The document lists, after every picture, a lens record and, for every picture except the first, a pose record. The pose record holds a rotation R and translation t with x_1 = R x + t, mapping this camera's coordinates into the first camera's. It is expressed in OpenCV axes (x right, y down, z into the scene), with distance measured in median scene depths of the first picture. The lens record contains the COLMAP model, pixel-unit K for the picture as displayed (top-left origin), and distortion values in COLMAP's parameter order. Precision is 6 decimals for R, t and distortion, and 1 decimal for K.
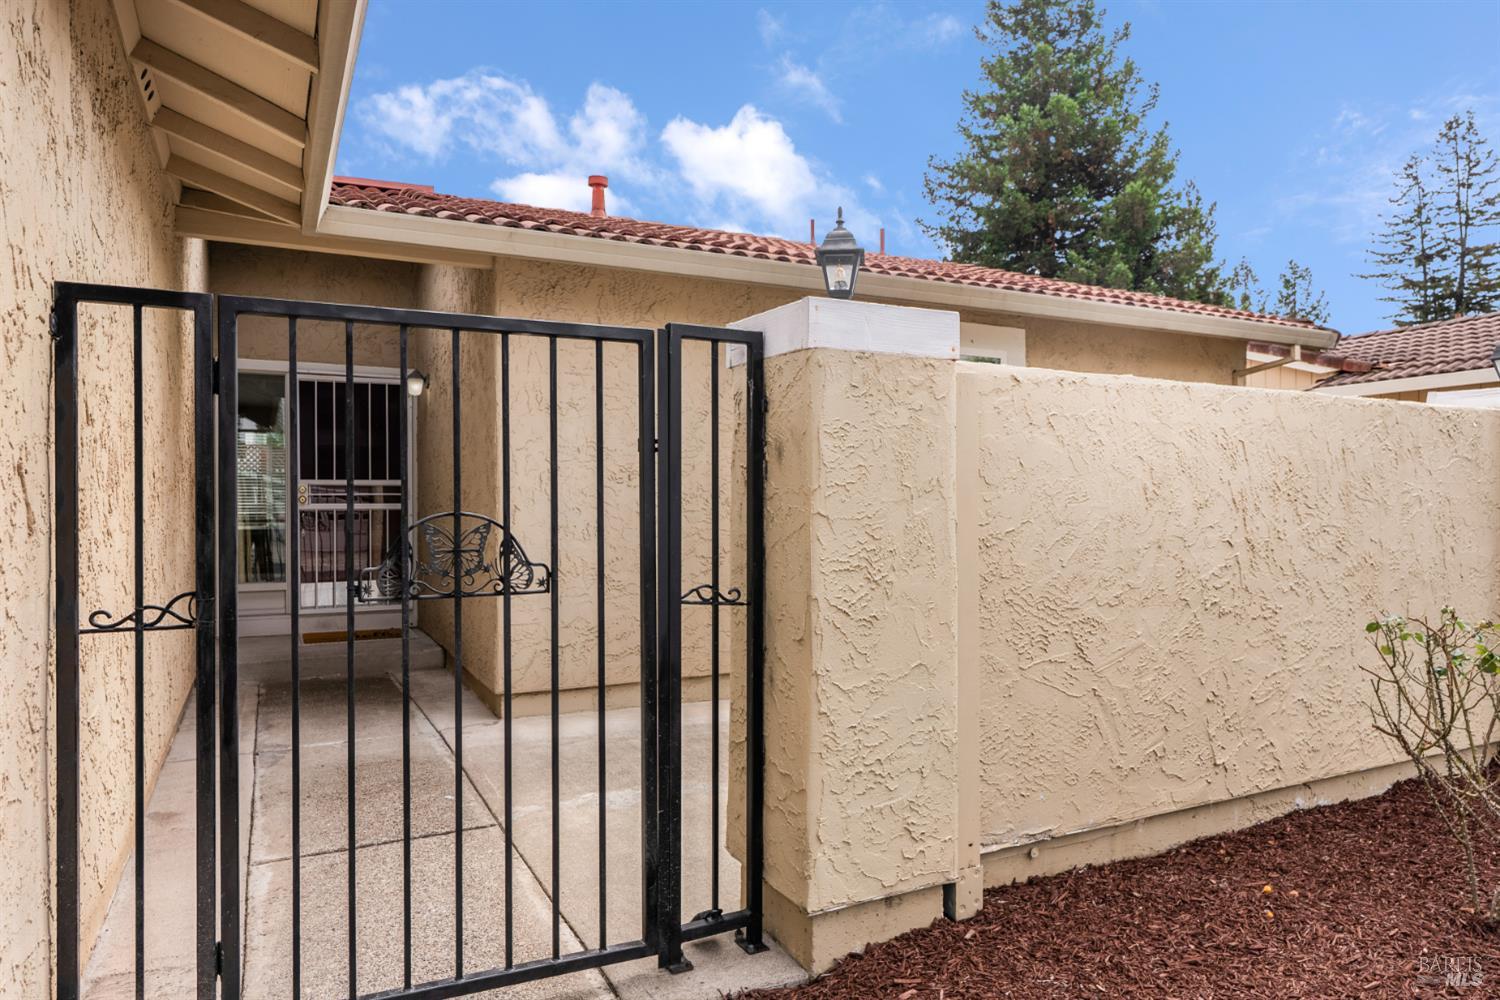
lens RADIAL K [[955.9, 0, 750.0], [0, 955.9, 500.0], [0, 0, 1]] dist [-0.002076, 0.000014]
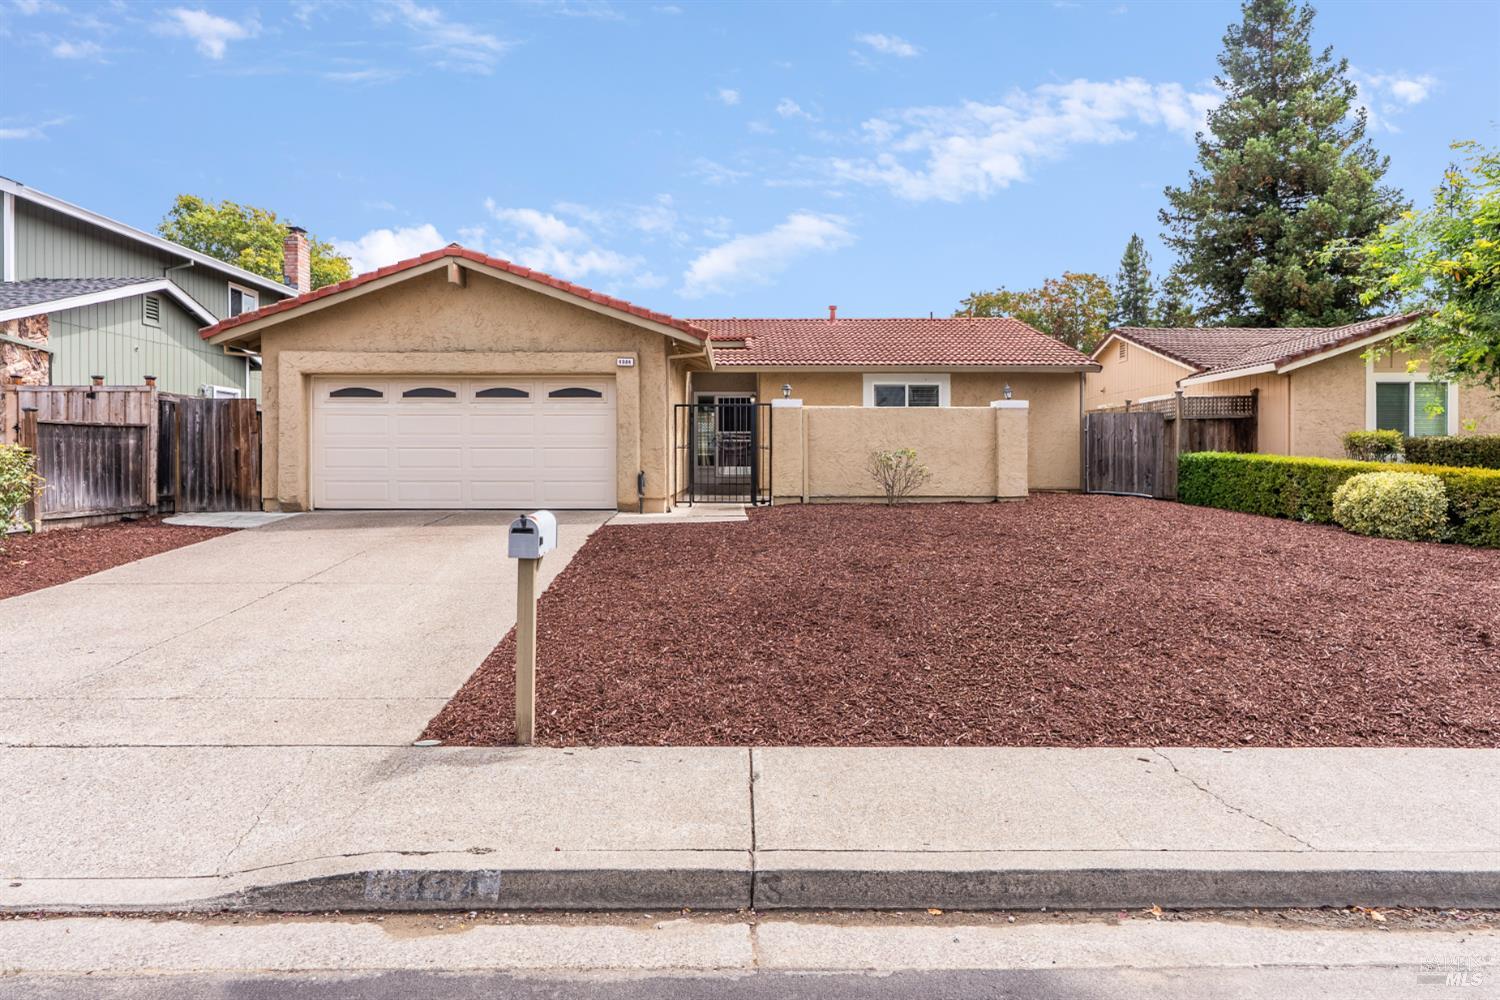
lens RADIAL K [[761.1, 0, 747.5], [0, 761.1, 482.7], [0, 0, 1]] dist [-0.003655, 0.001111]
pose [[0.902585, 0.019695, -0.430060, 1.274354], [-0.002611, 0.999185, 0.040279, 0.085587], [0.430503, -0.035233, 0.901901, -2.224898]]
